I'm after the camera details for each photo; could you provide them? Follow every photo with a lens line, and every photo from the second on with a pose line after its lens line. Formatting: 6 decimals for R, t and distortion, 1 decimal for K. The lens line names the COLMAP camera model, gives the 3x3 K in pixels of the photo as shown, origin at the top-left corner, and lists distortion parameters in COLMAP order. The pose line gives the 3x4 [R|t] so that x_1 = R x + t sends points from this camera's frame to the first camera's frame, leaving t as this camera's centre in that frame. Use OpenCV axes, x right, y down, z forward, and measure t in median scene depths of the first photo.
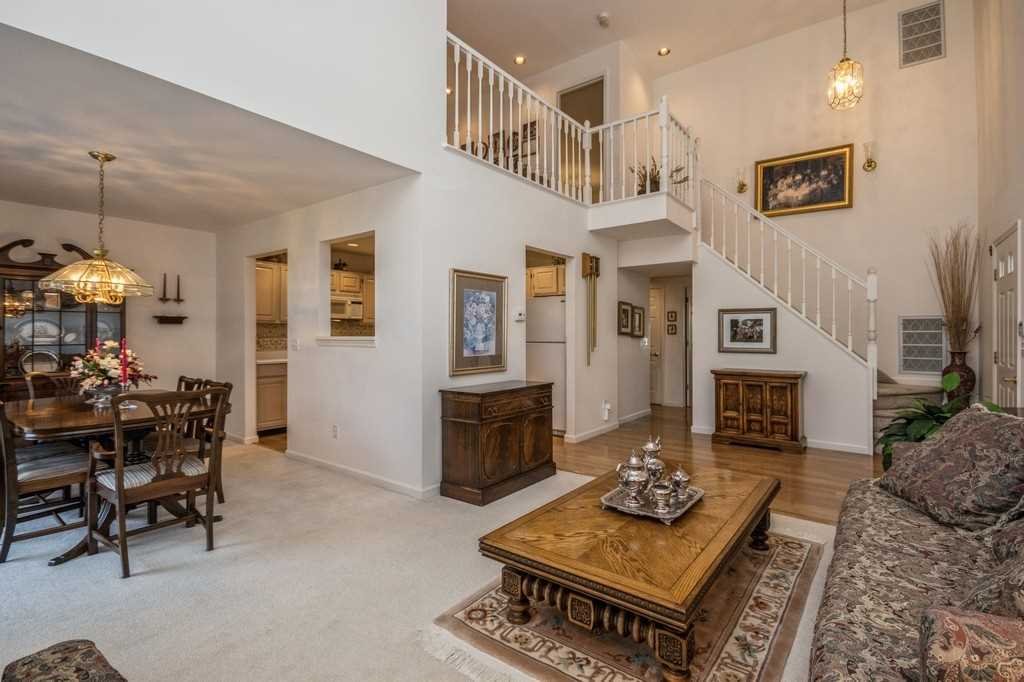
lens RADIAL K [[481.0, 0, 493.0], [0, 481.0, 339.6], [0, 0, 1]] dist [0.000458, -0.000154]
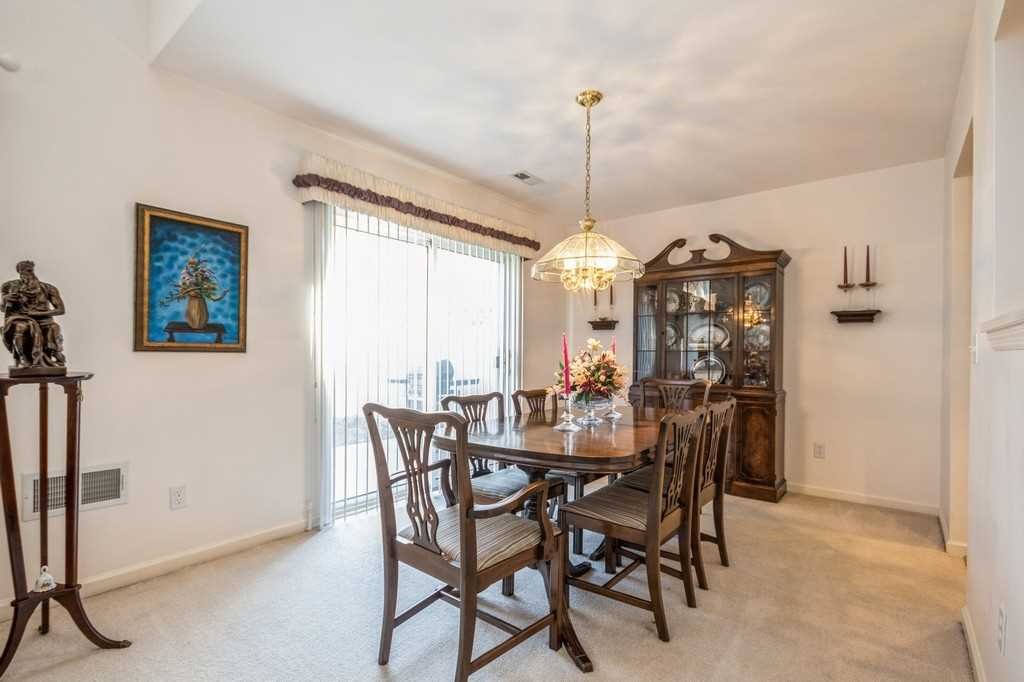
lens RADIAL K [[476.8, 0, 514.1], [0, 476.8, 352.0], [0, 0, 1]] dist [0.001761, -0.000330]
pose [[0.033429, -0.000113, -0.999441, -0.040518], [-0.015433, 0.999881, -0.000630, 0.018636], [0.999322, 0.015446, 0.033424, 0.624876]]
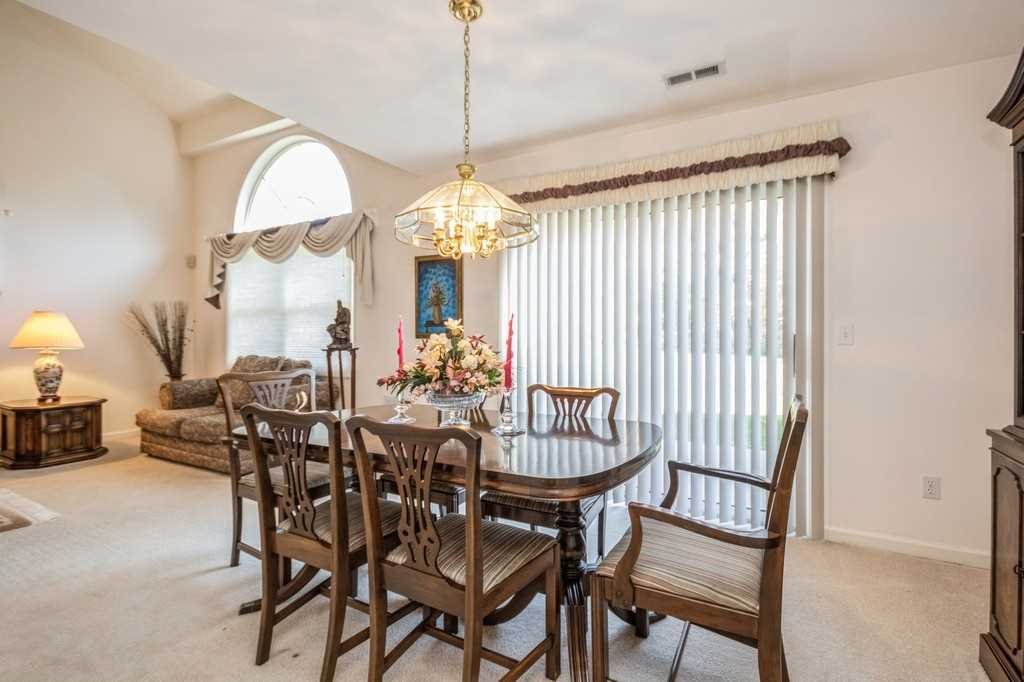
lens RADIAL K [[465.4, 0, 551.4], [0, 465.4, 341.6], [0, 0, 1]] dist [-0.000947, -0.000161]
pose [[-0.973326, -0.005139, -0.229367, -0.579540], [-0.008393, 0.999877, 0.013214, 0.017096], [0.229271, 0.014786, -0.973250, 1.148676]]
